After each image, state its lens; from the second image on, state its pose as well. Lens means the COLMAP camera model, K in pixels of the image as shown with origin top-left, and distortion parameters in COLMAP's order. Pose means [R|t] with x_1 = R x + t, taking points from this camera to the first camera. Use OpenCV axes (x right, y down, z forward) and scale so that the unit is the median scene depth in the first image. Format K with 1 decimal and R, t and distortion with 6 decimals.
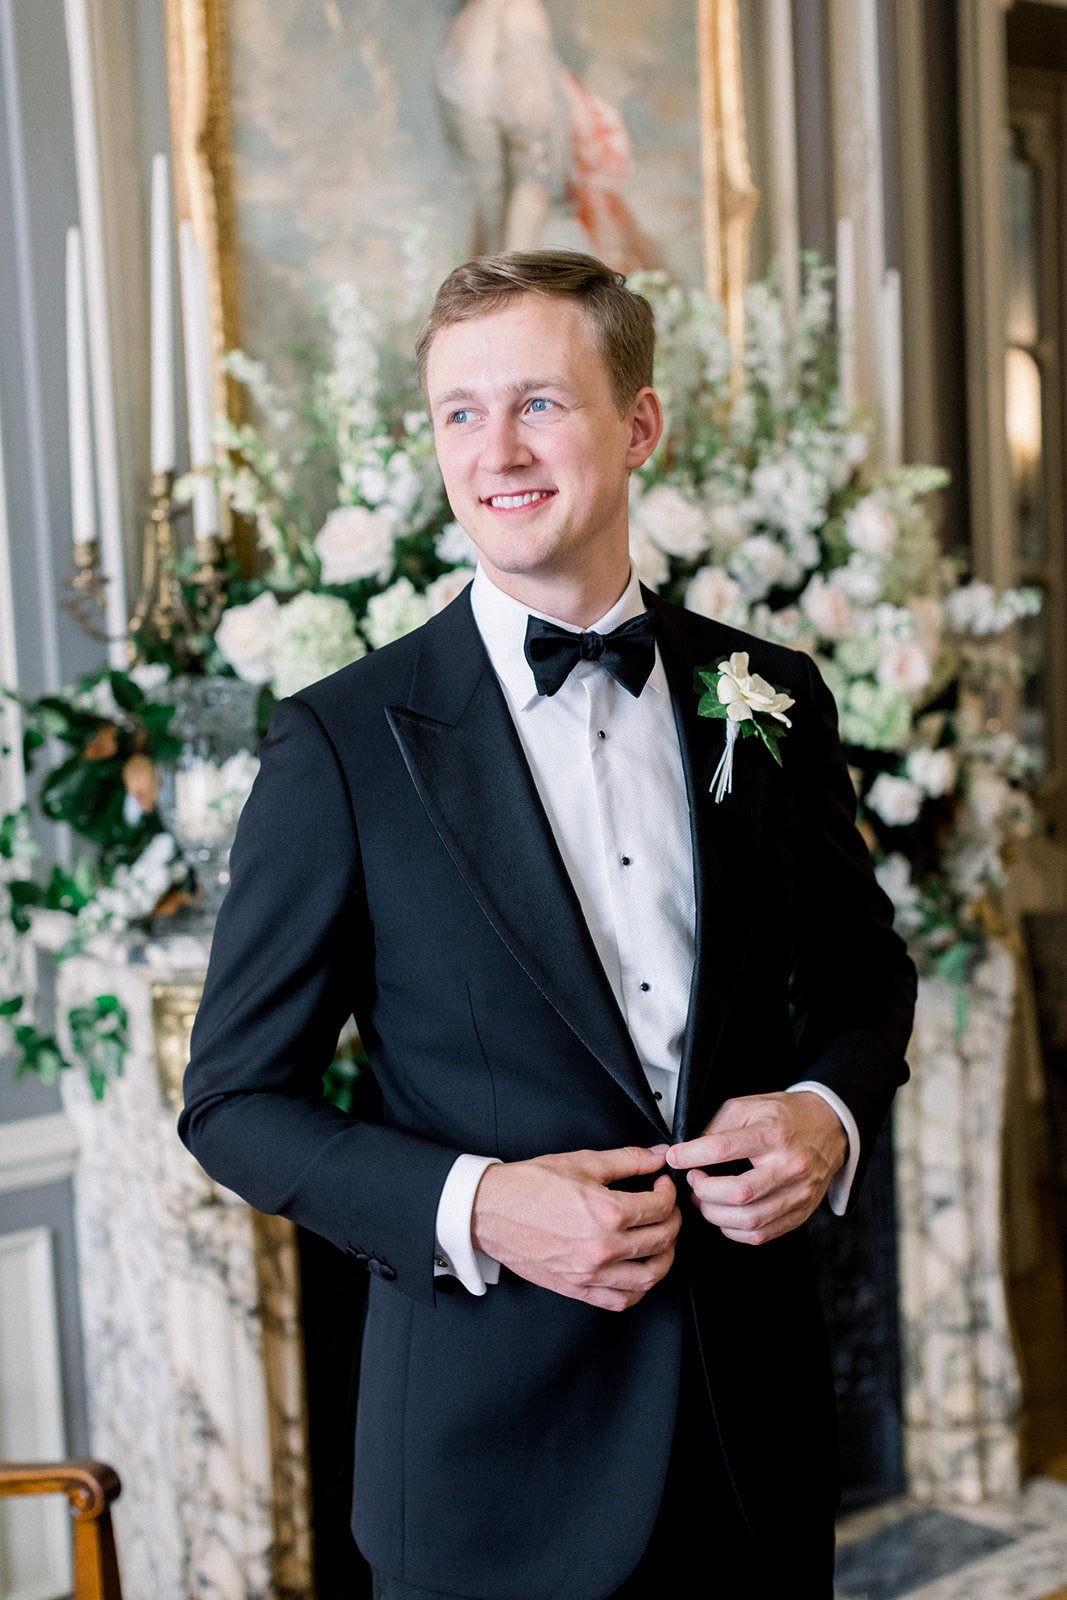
lens RADIAL K [[2342.8, 0, 532.0], [0, 2342.8, 804.6], [0, 0, 1]] dist [0.026430, 0.000000]
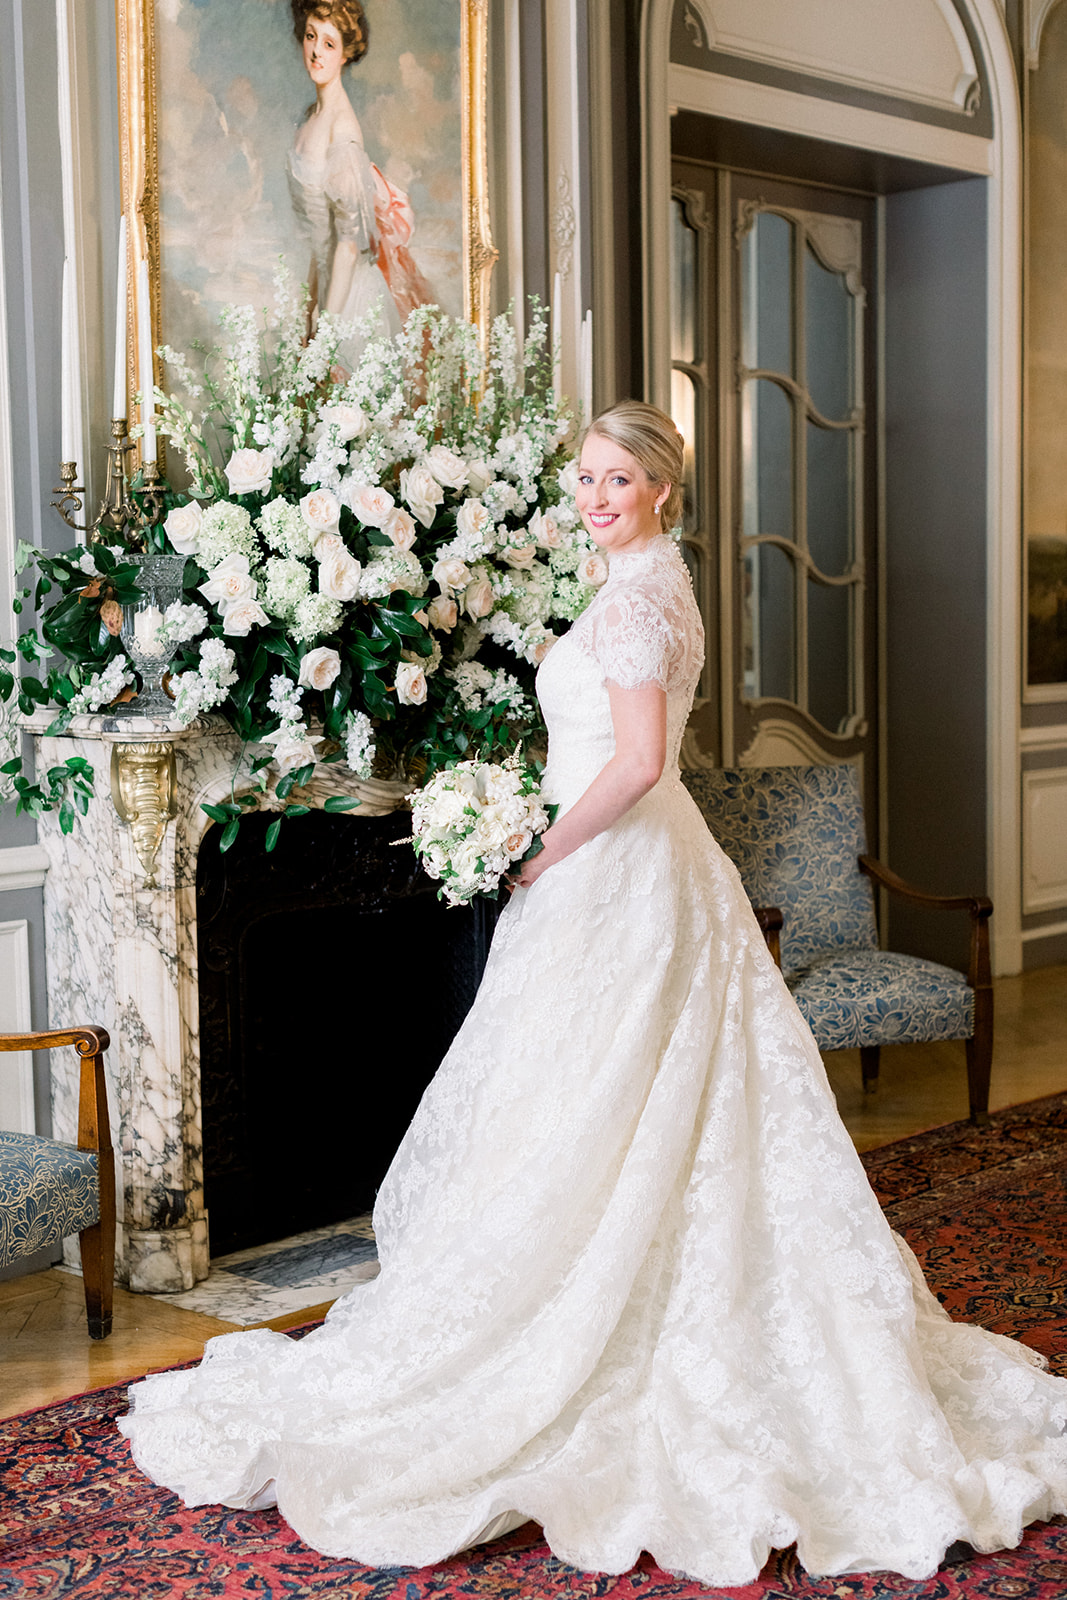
lens RADIAL K [[2342.8, 0, 538.3], [0, 2342.8, 803.1], [0, 0, 1]] dist [0.026430, 0.000000]
pose [[0.990421, 0.018178, 0.136880, -0.086389], [-0.017697, 0.999832, -0.004725, 0.105054], [-0.136943, 0.002257, 0.990576, -0.530151]]
